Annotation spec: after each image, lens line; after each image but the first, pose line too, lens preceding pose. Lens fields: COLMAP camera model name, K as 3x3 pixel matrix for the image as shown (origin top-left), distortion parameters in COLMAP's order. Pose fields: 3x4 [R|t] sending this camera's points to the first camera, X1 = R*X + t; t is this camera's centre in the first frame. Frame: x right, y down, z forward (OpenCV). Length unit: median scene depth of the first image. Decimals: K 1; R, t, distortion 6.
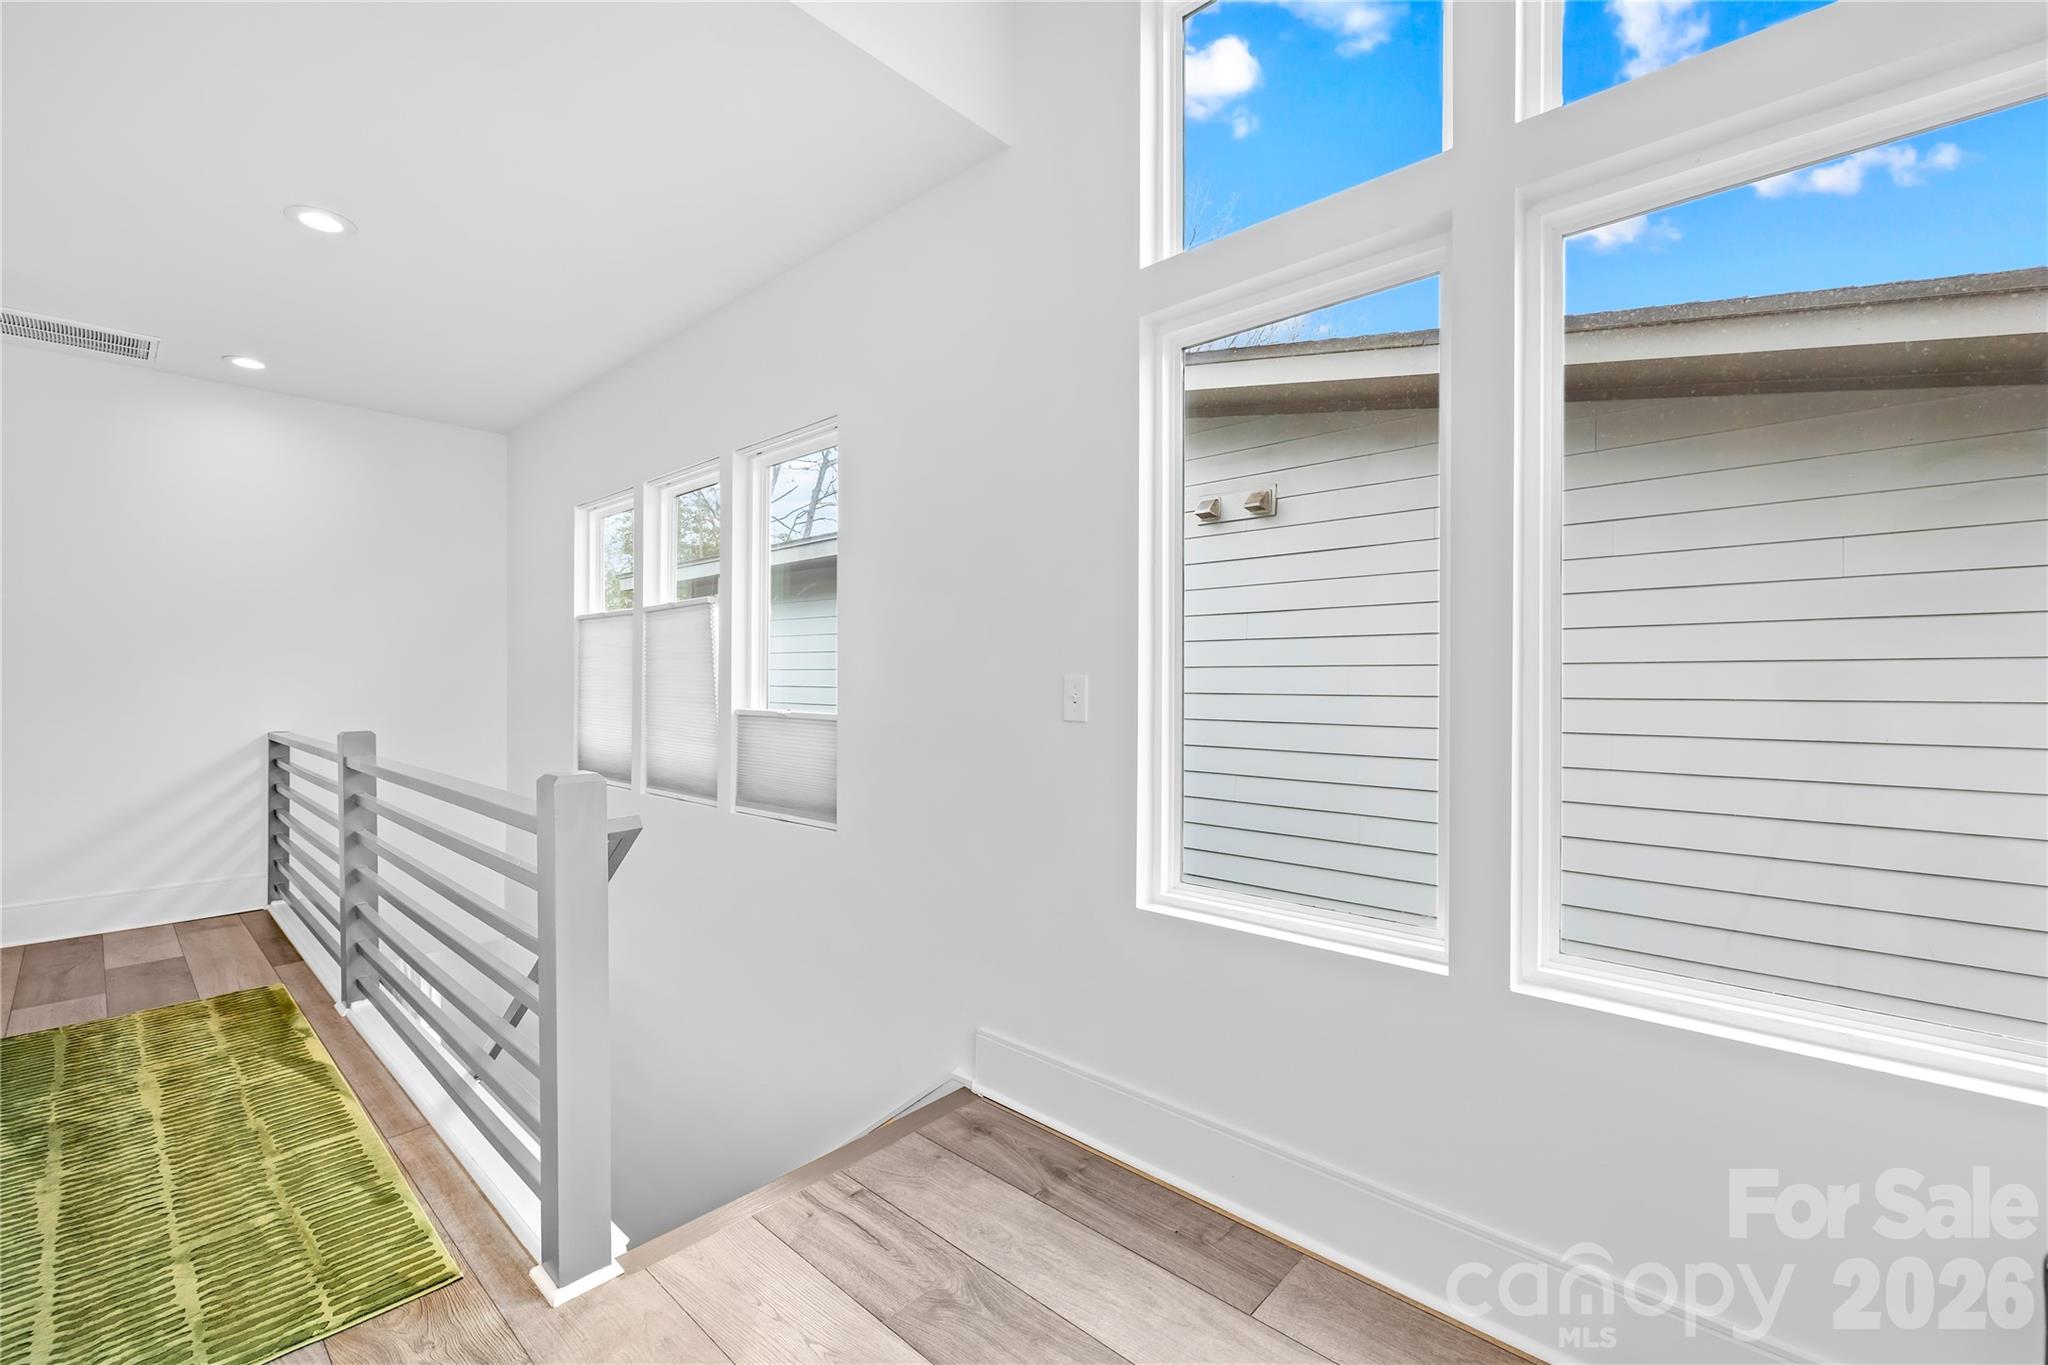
lens RADIAL K [[876.7, 0, 1016.5], [0, 876.7, 692.5], [0, 0, 1]] dist [-0.001084, -0.000283]
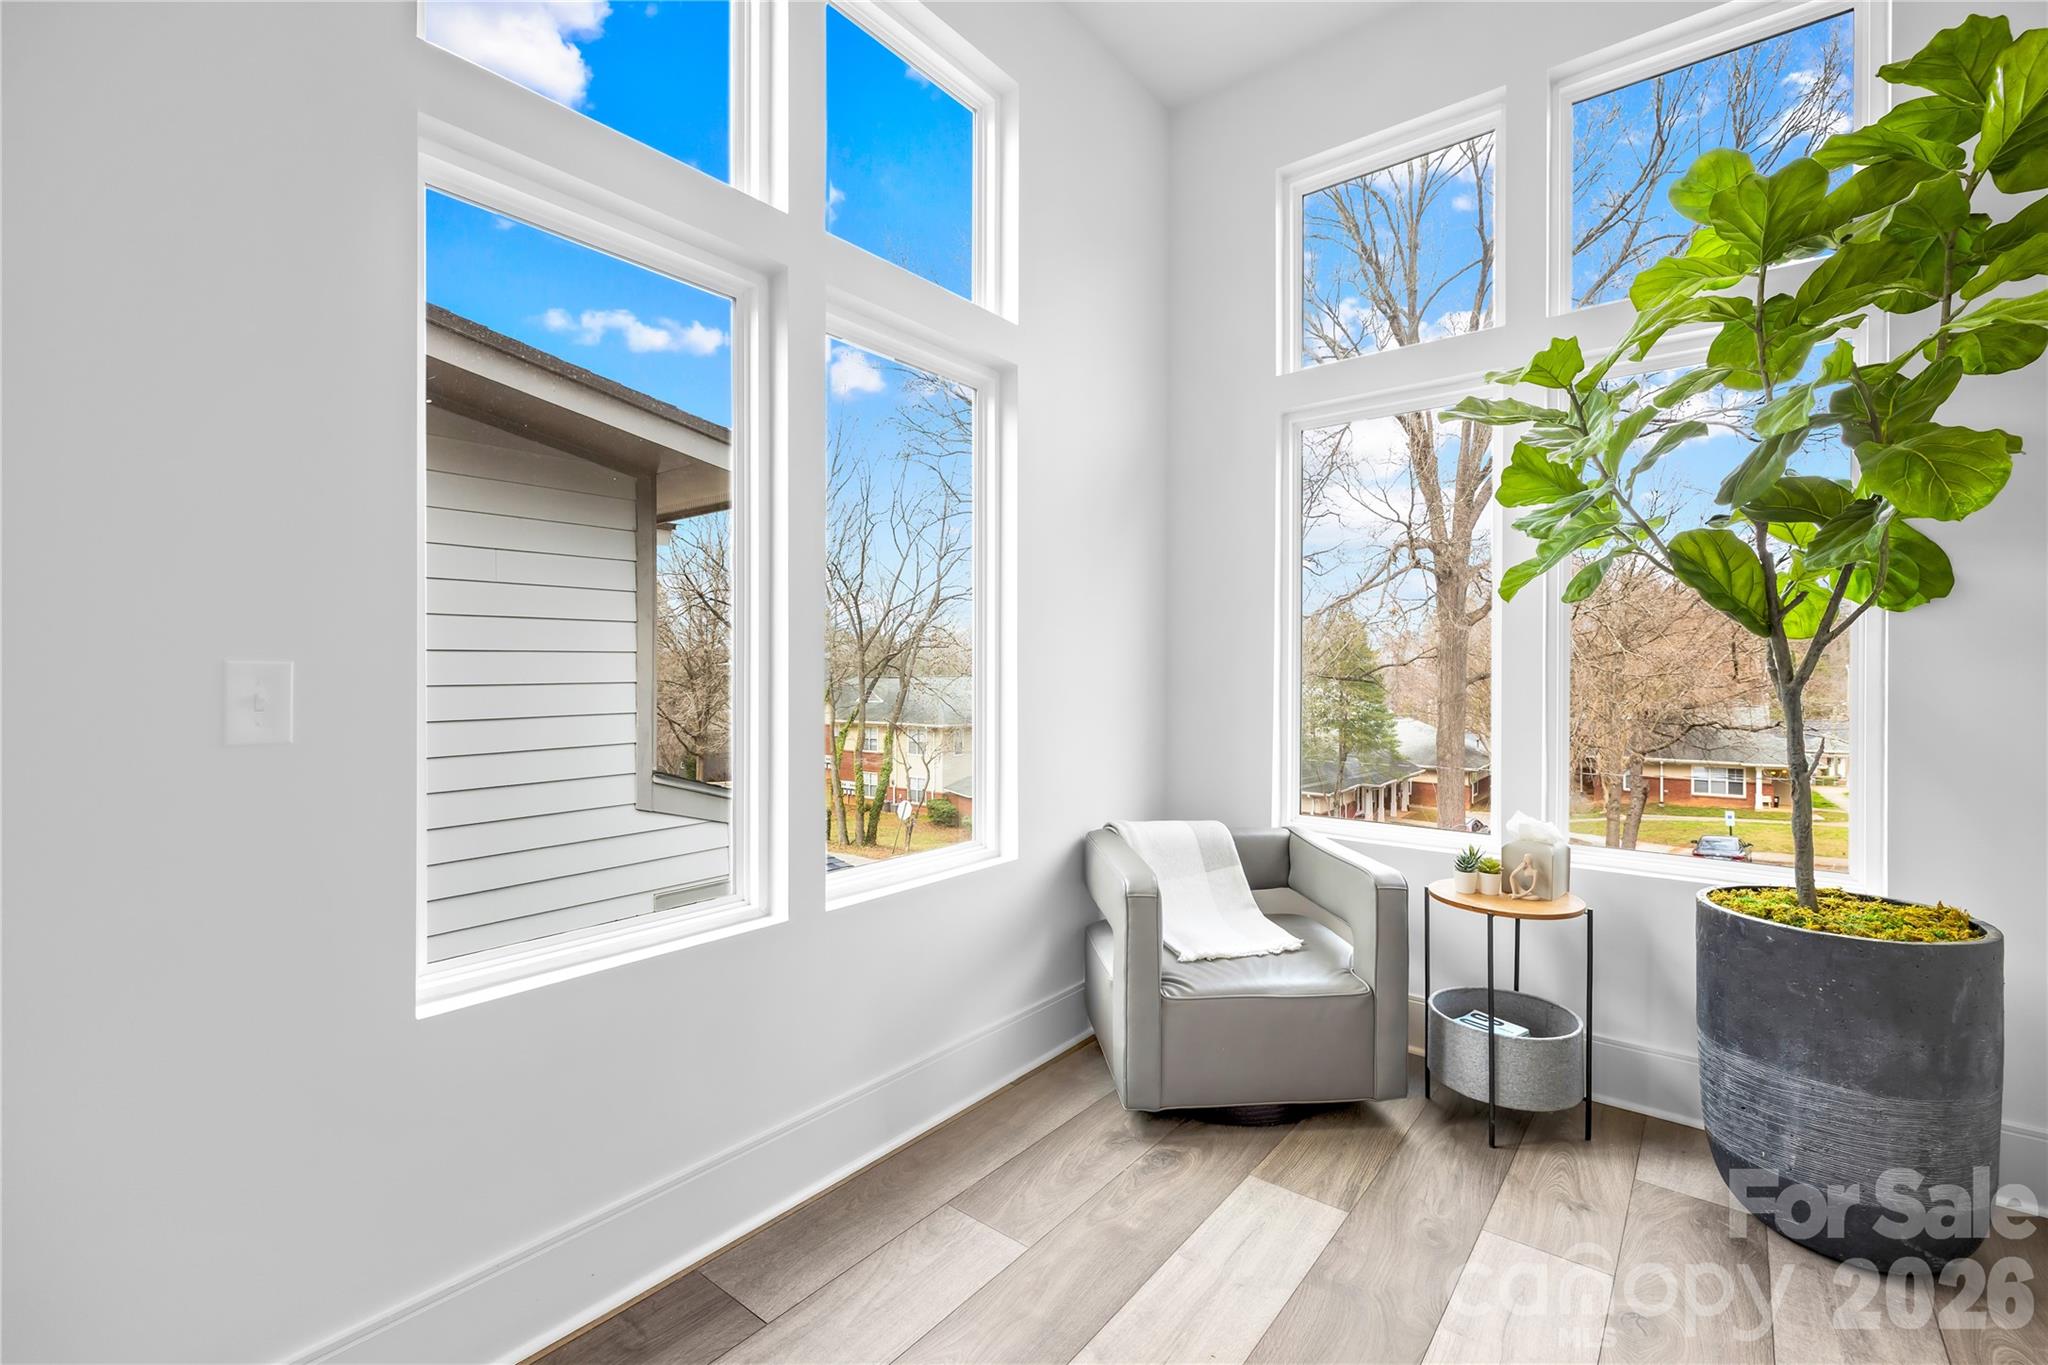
lens RADIAL K [[894.0, 0, 1031.5], [0, 894.0, 669.1], [0, 0, 1]] dist [0.001055, -0.000145]
pose [[-0.089558, 0.011733, 0.995912, -0.538148], [0.029683, 0.999518, -0.009106, 0.005969], [-0.995539, 0.028746, -0.089863, 0.558756]]
